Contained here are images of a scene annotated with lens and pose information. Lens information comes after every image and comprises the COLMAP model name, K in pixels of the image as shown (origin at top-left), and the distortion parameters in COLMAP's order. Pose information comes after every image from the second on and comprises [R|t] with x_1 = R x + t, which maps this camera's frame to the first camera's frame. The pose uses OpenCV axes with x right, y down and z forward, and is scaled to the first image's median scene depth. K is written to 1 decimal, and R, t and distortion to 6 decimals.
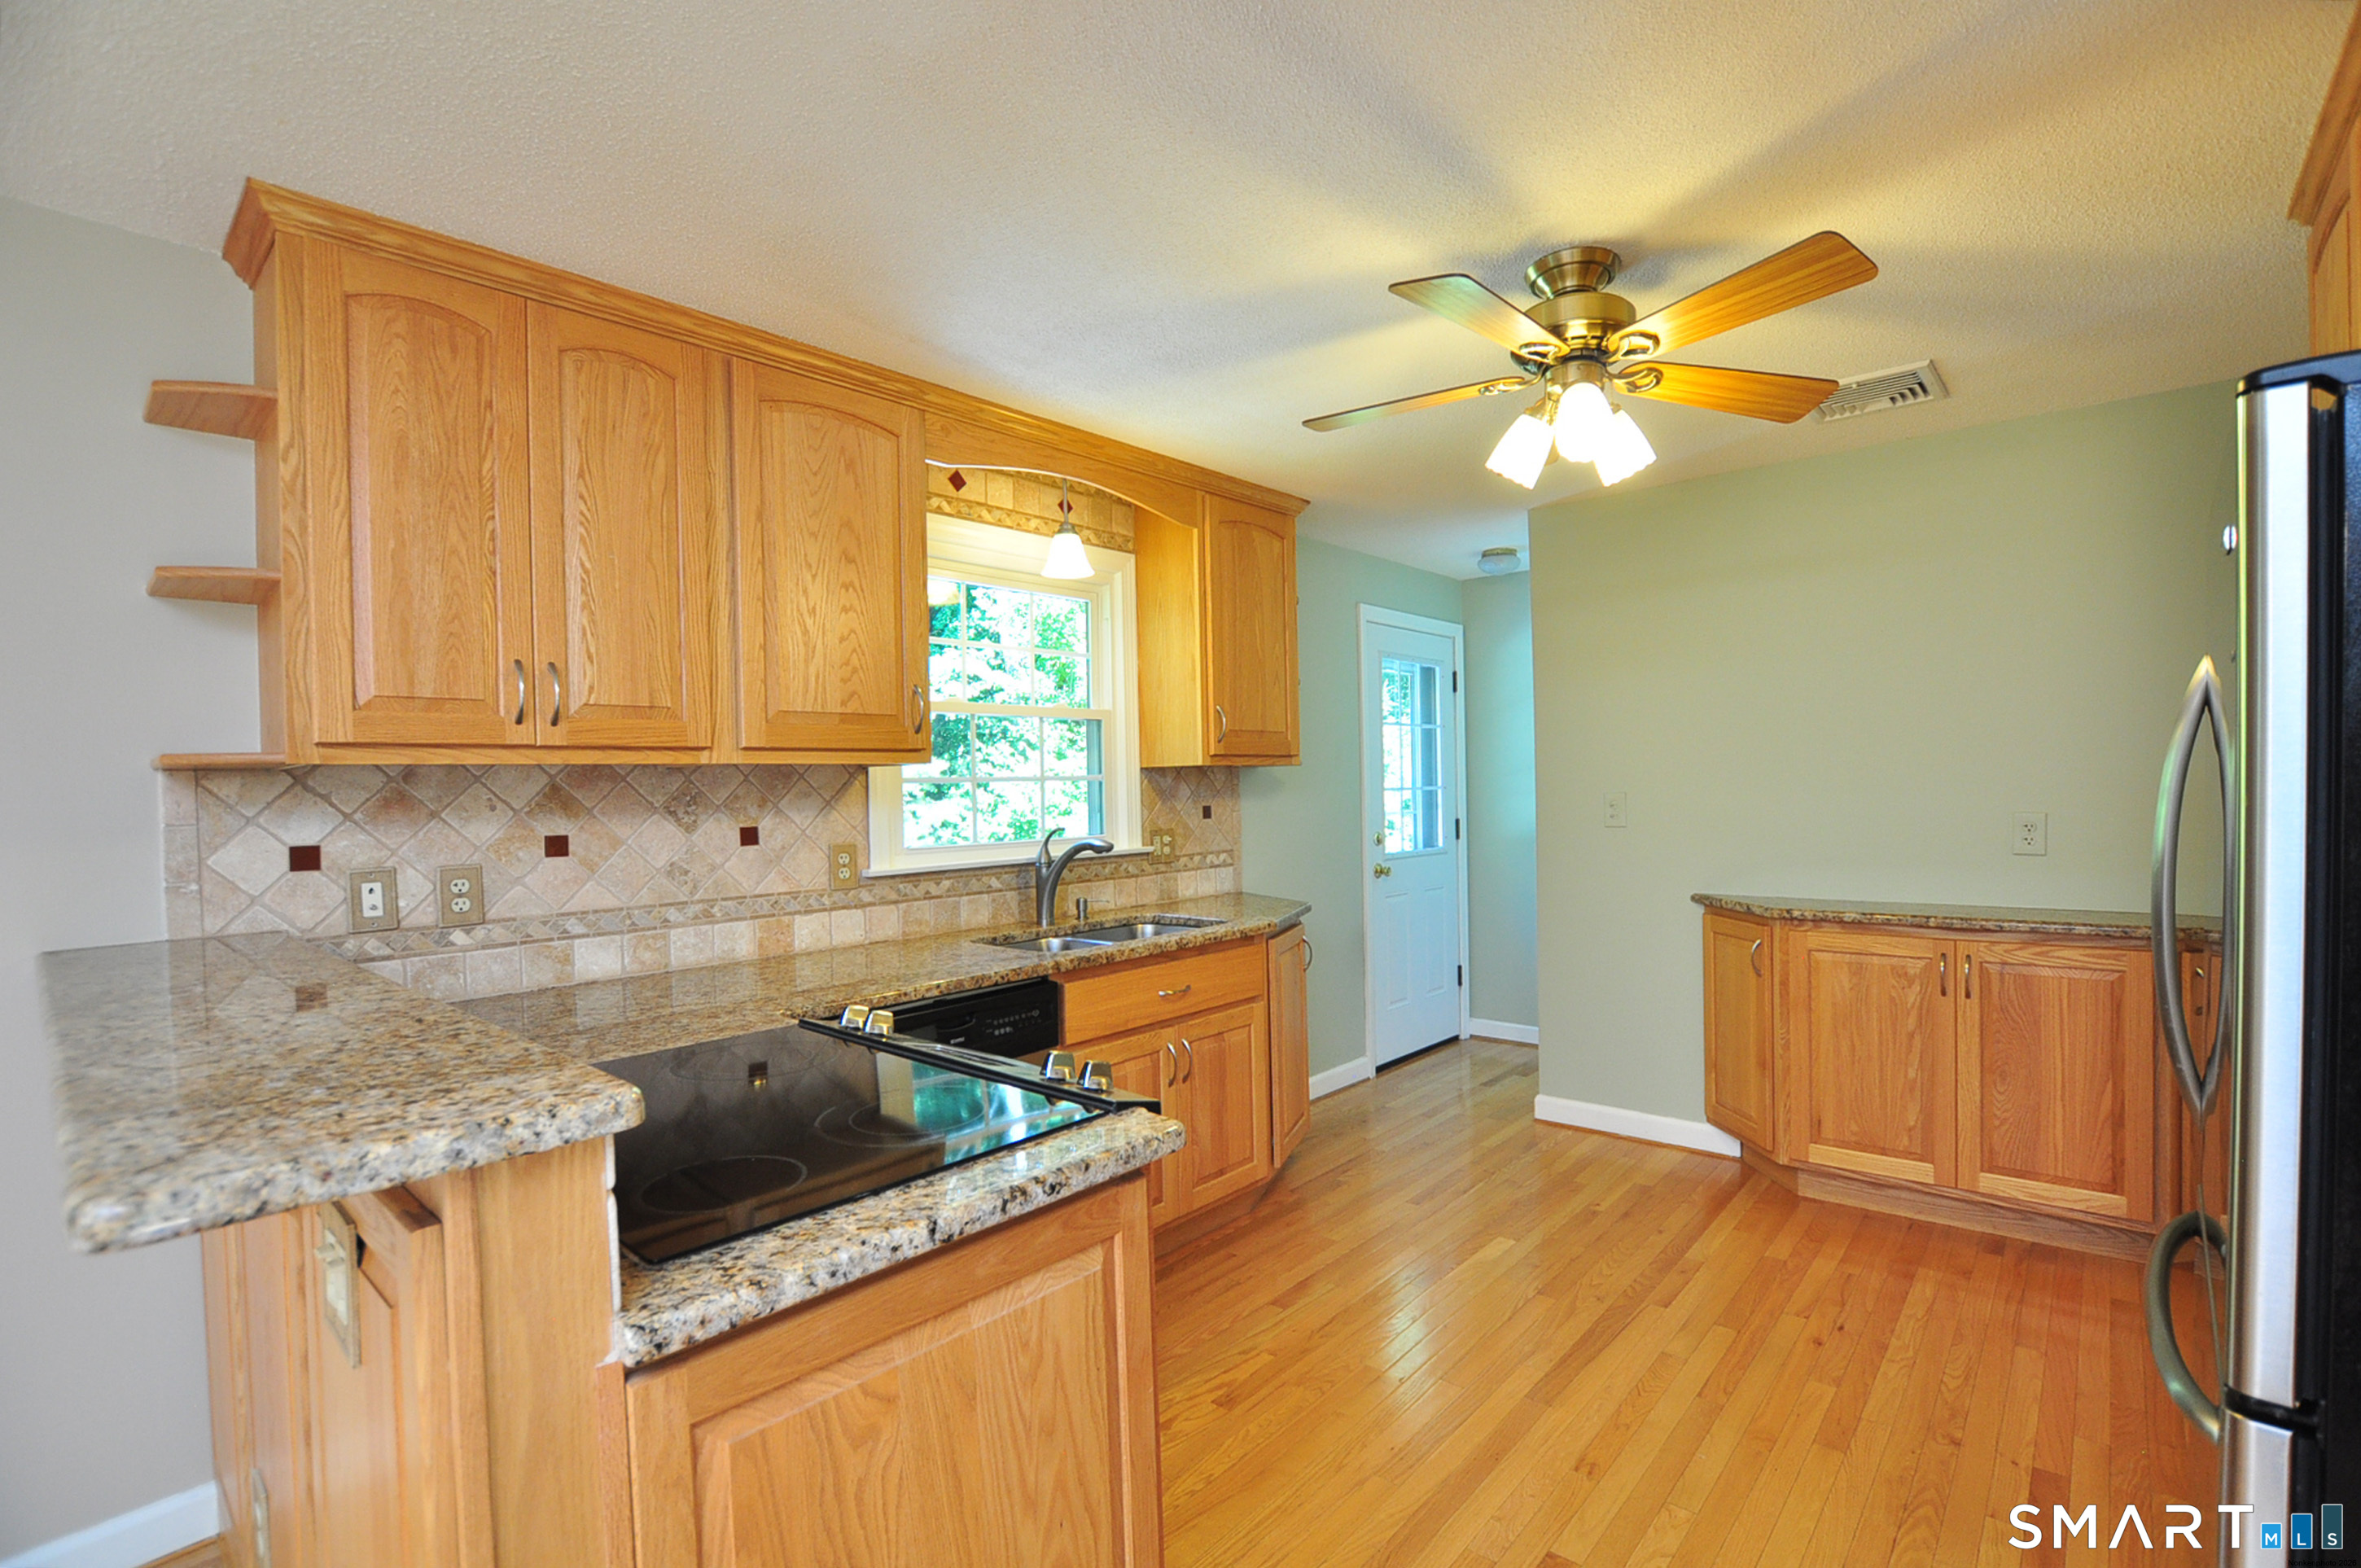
lens RADIAL K [[1066.3, 0, 1202.5], [0, 1066.3, 801.8], [0, 0, 1]] dist [-0.030933, 0.000338]
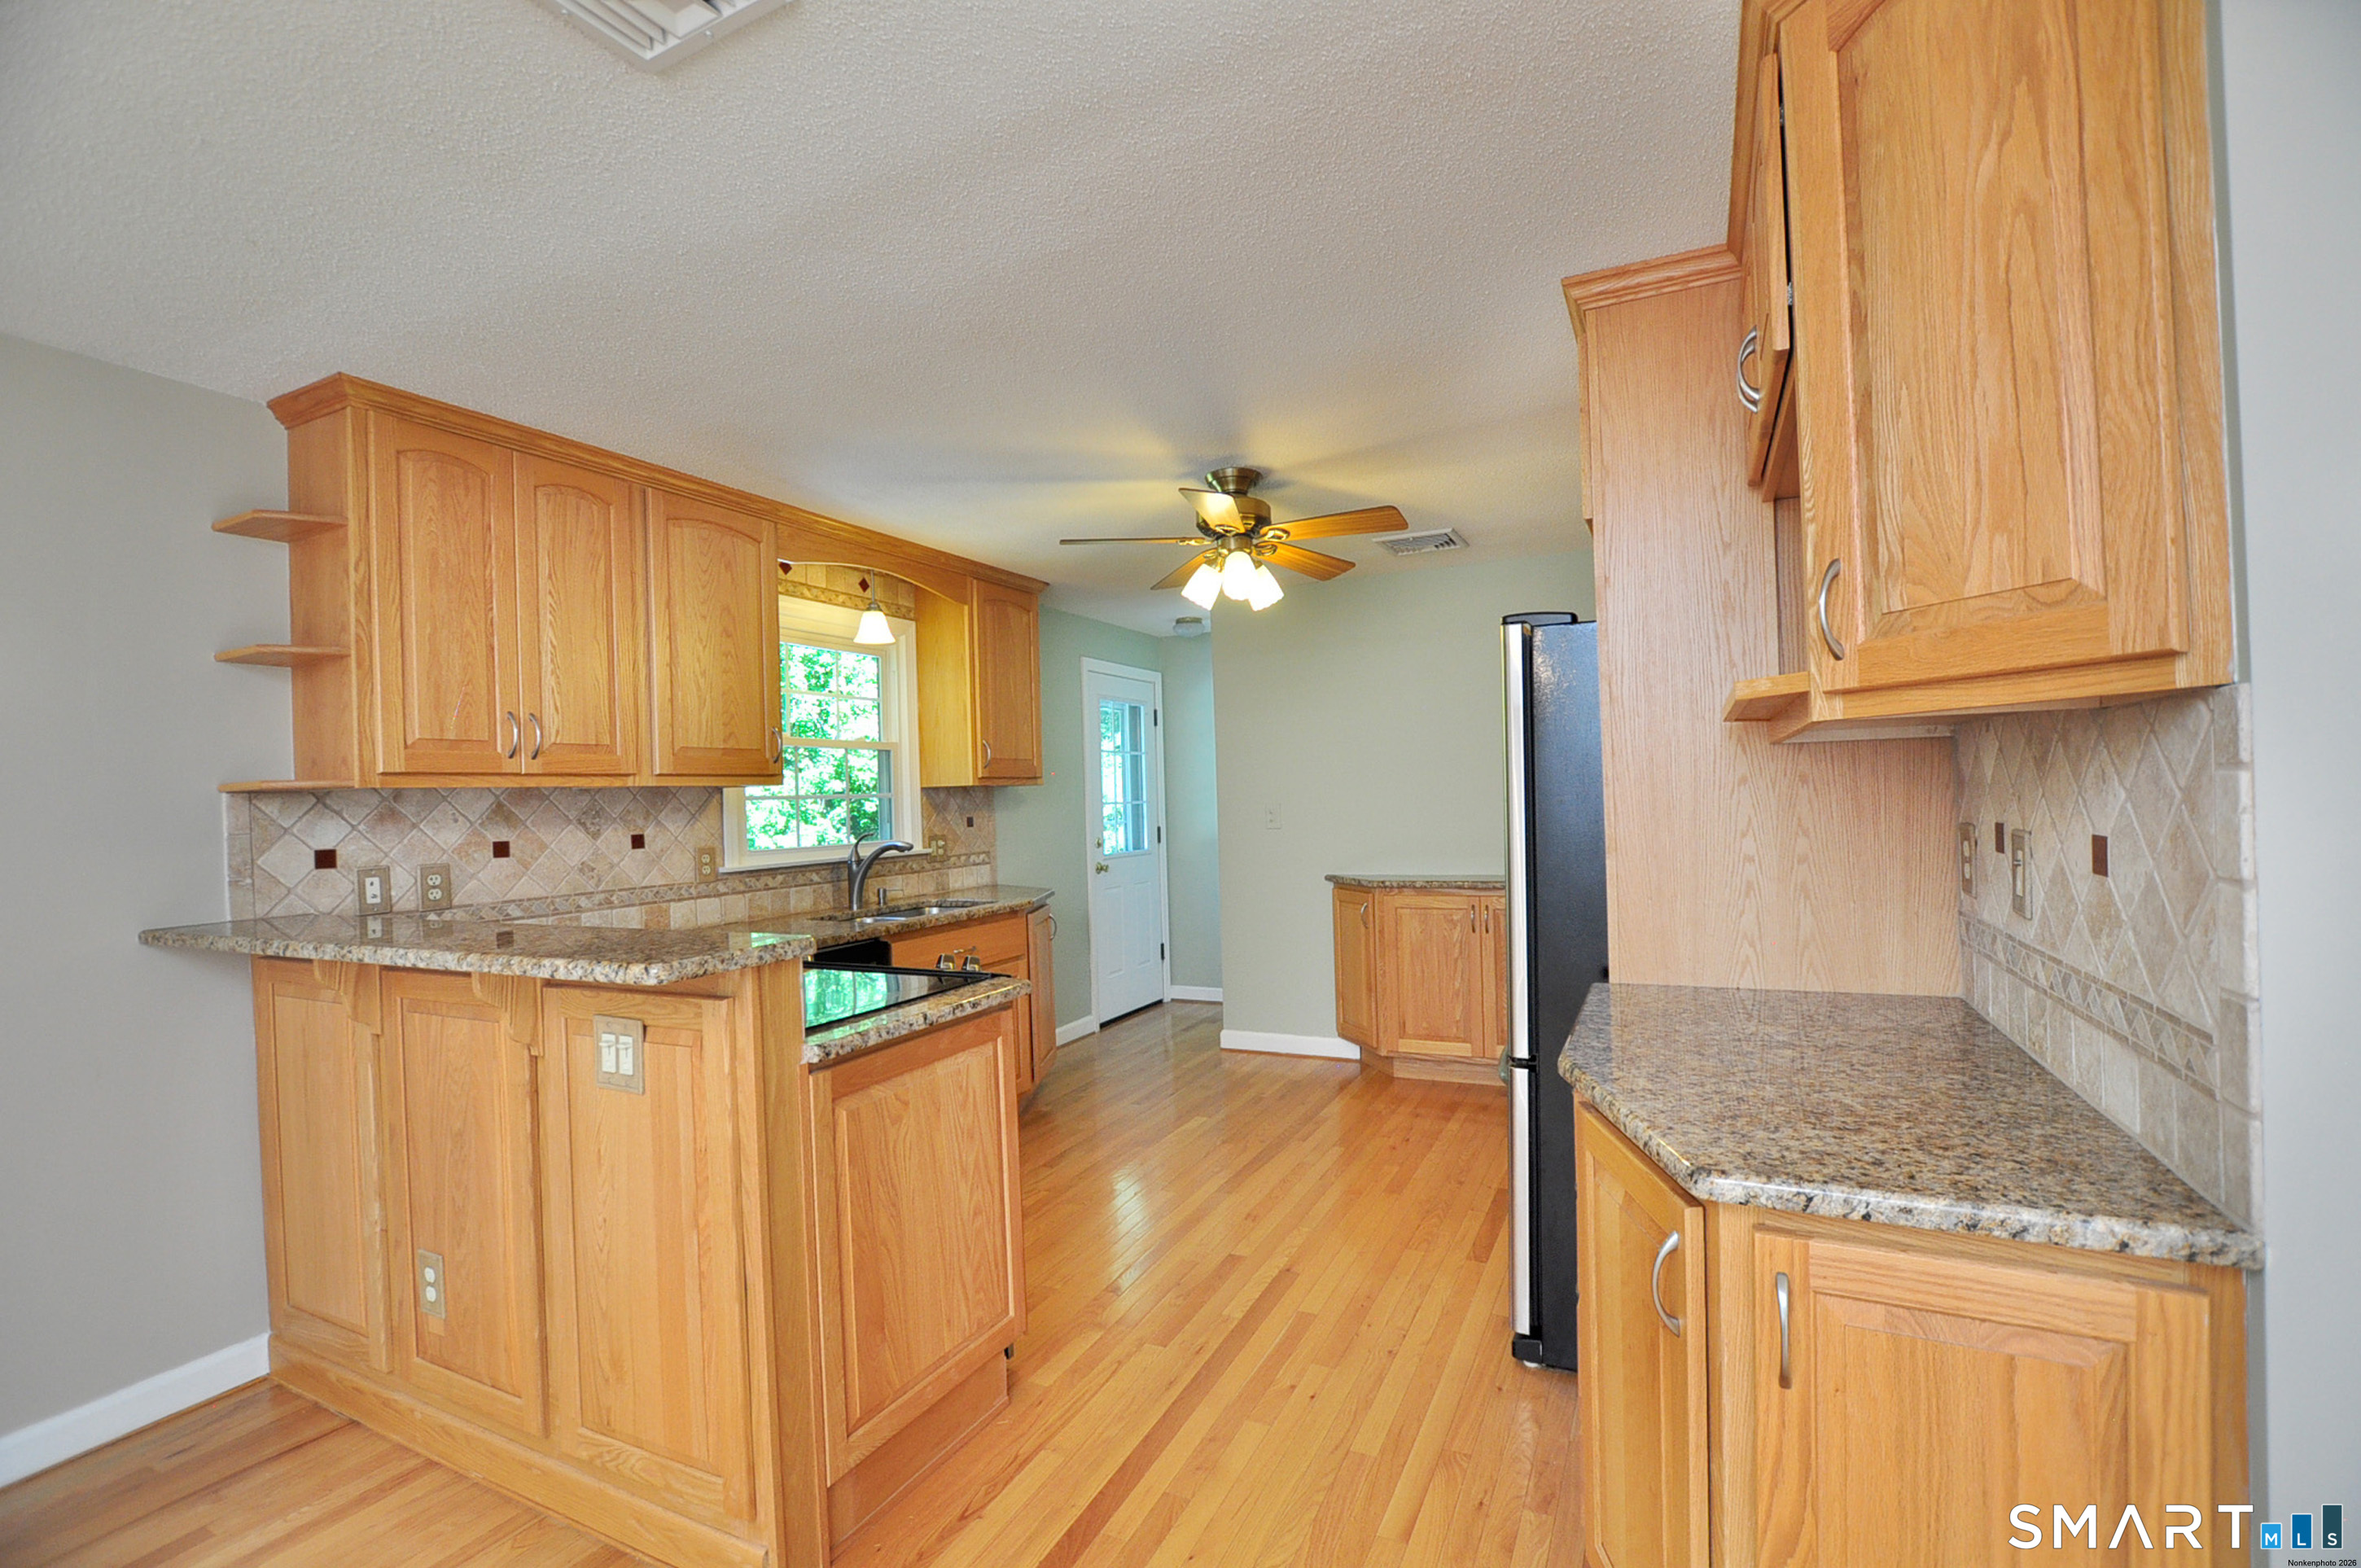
lens RADIAL K [[1042.9, 0, 1186.9], [0, 1042.9, 797.0], [0, 0, 1]] dist [-0.027515, -0.000077]
pose [[0.963977, -0.007394, 0.265884, -0.119865], [0.013035, 0.999726, -0.019456, 0.011703], [-0.265667, 0.022220, 0.963809, -0.421063]]
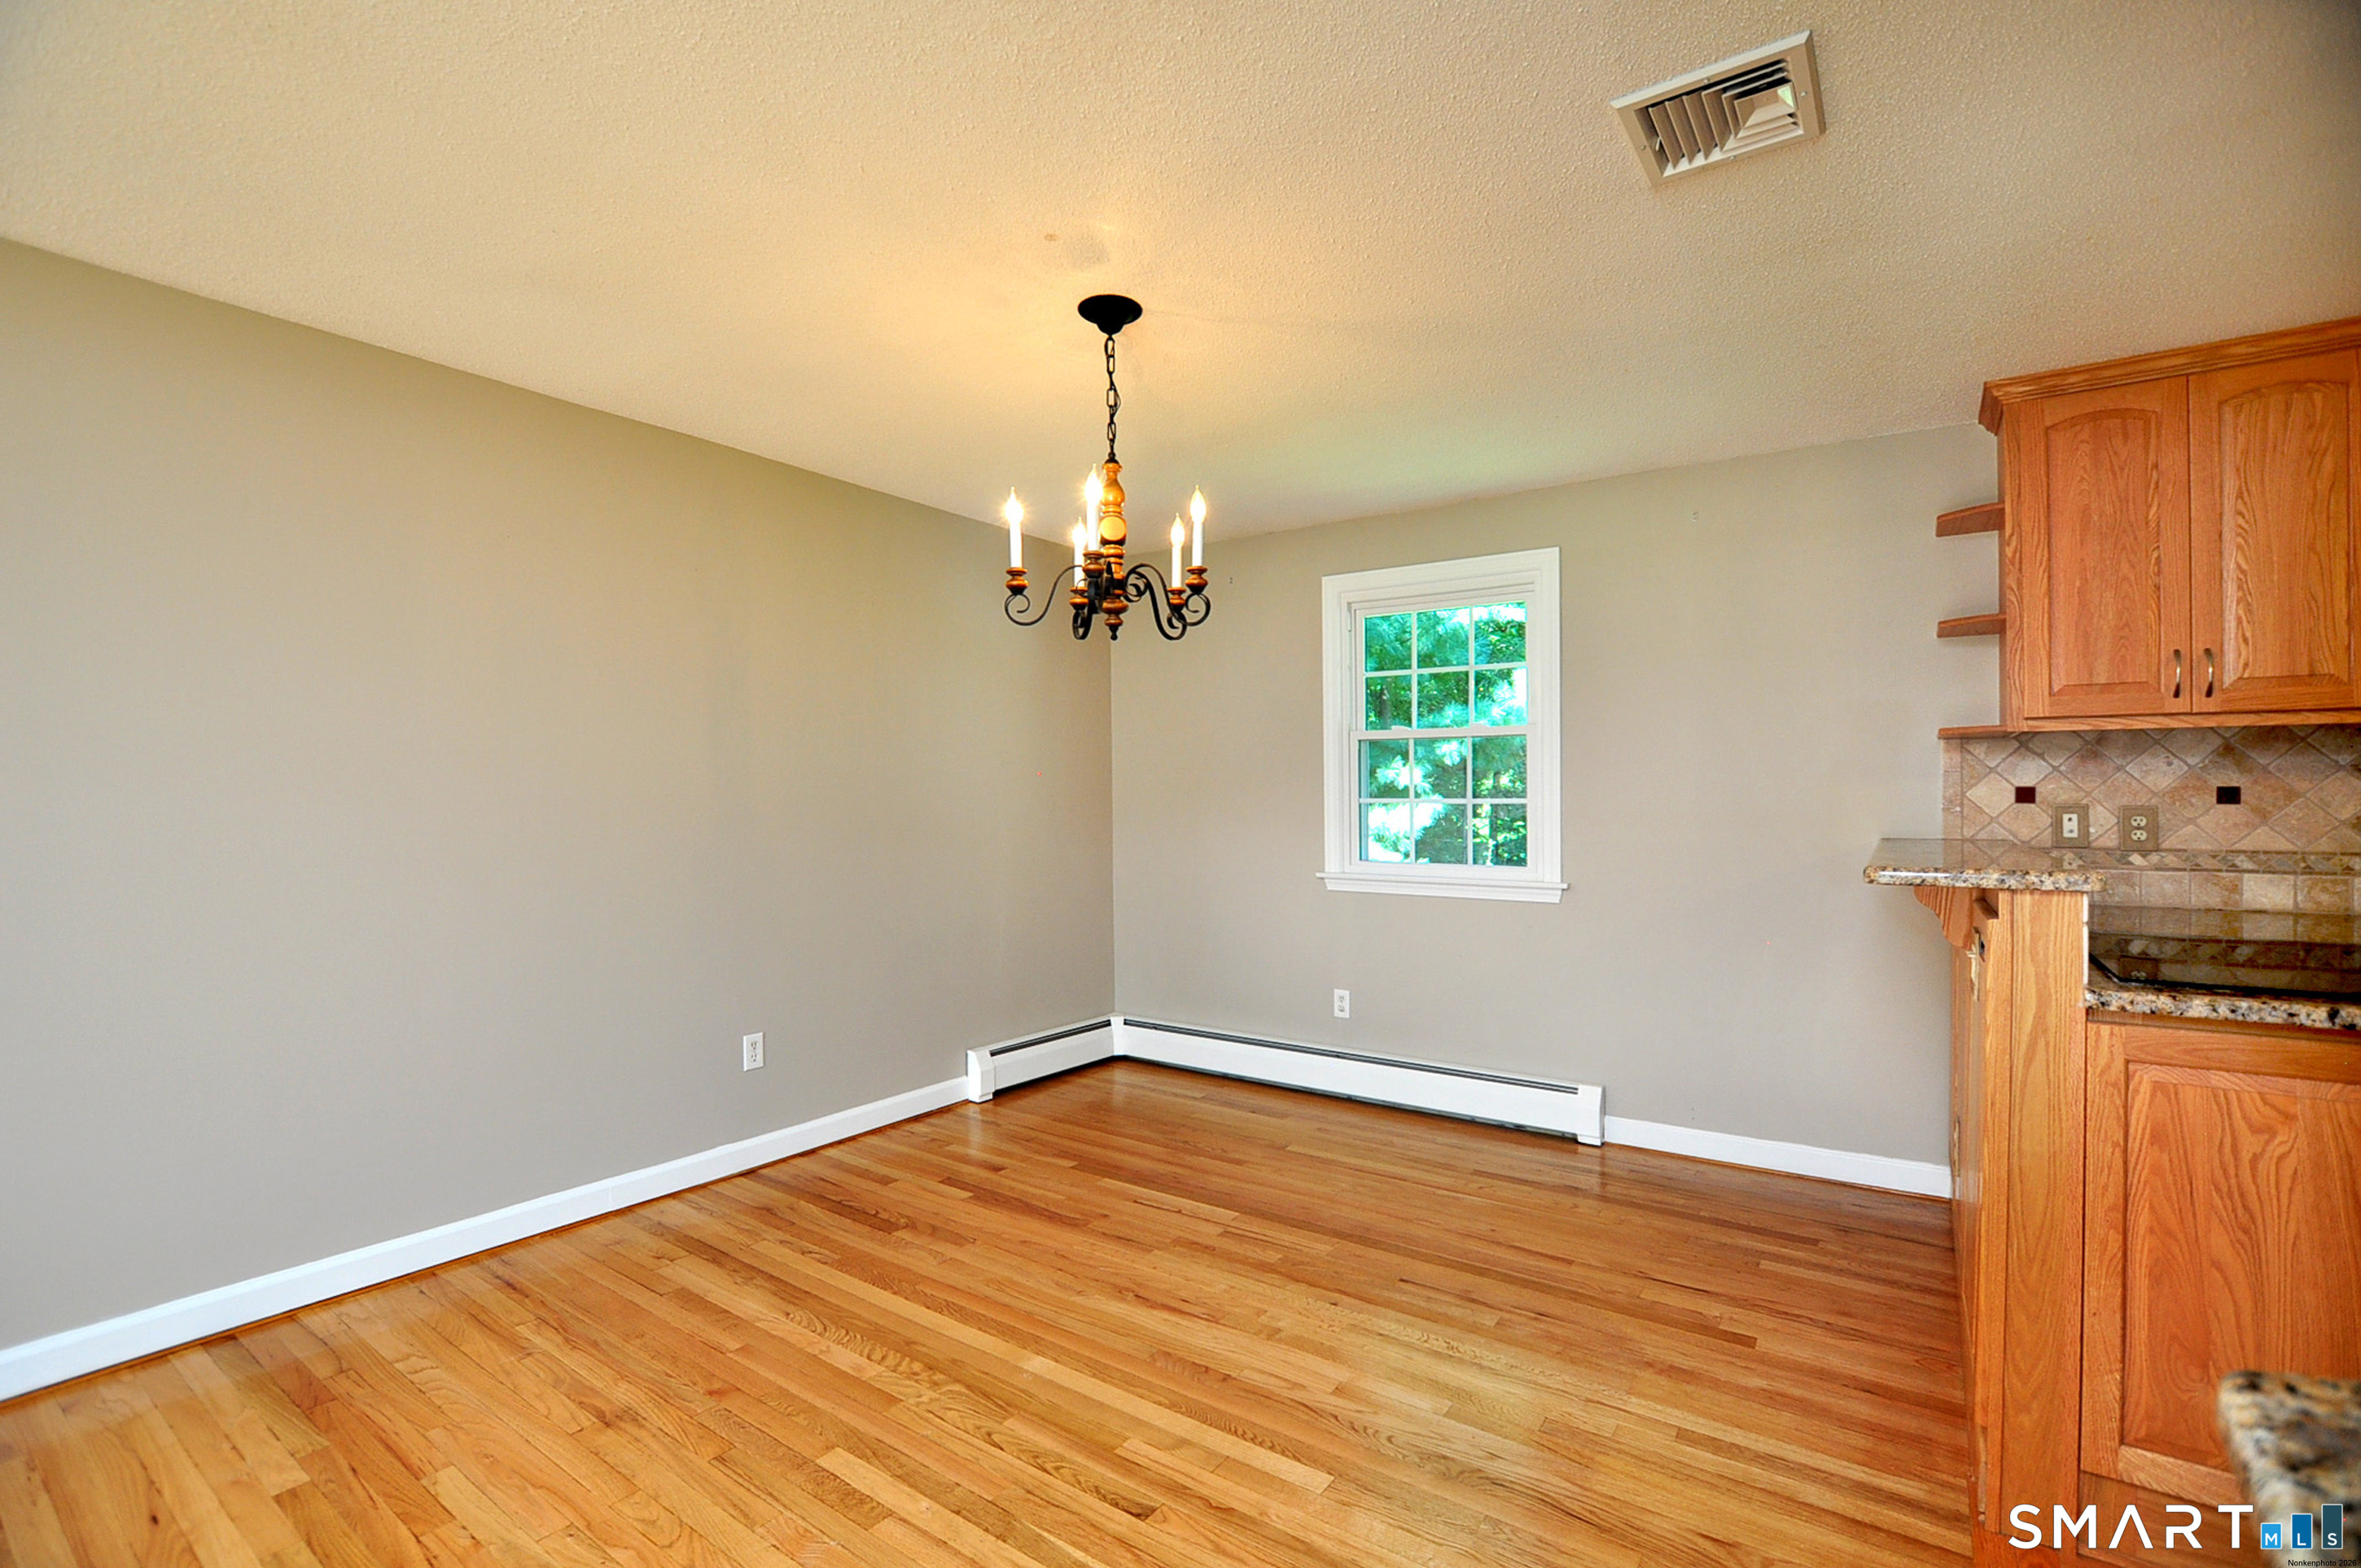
lens RADIAL K [[1037.8, 0, 1189.8], [0, 1037.8, 795.7], [0, 0, 1]] dist [-0.031585, 0.004965]
pose [[0.107700, 0.018530, -0.994011, 0.388380], [-0.018964, 0.999683, 0.016581, 0.041965], [0.994003, 0.017065, 0.108017, -0.301605]]
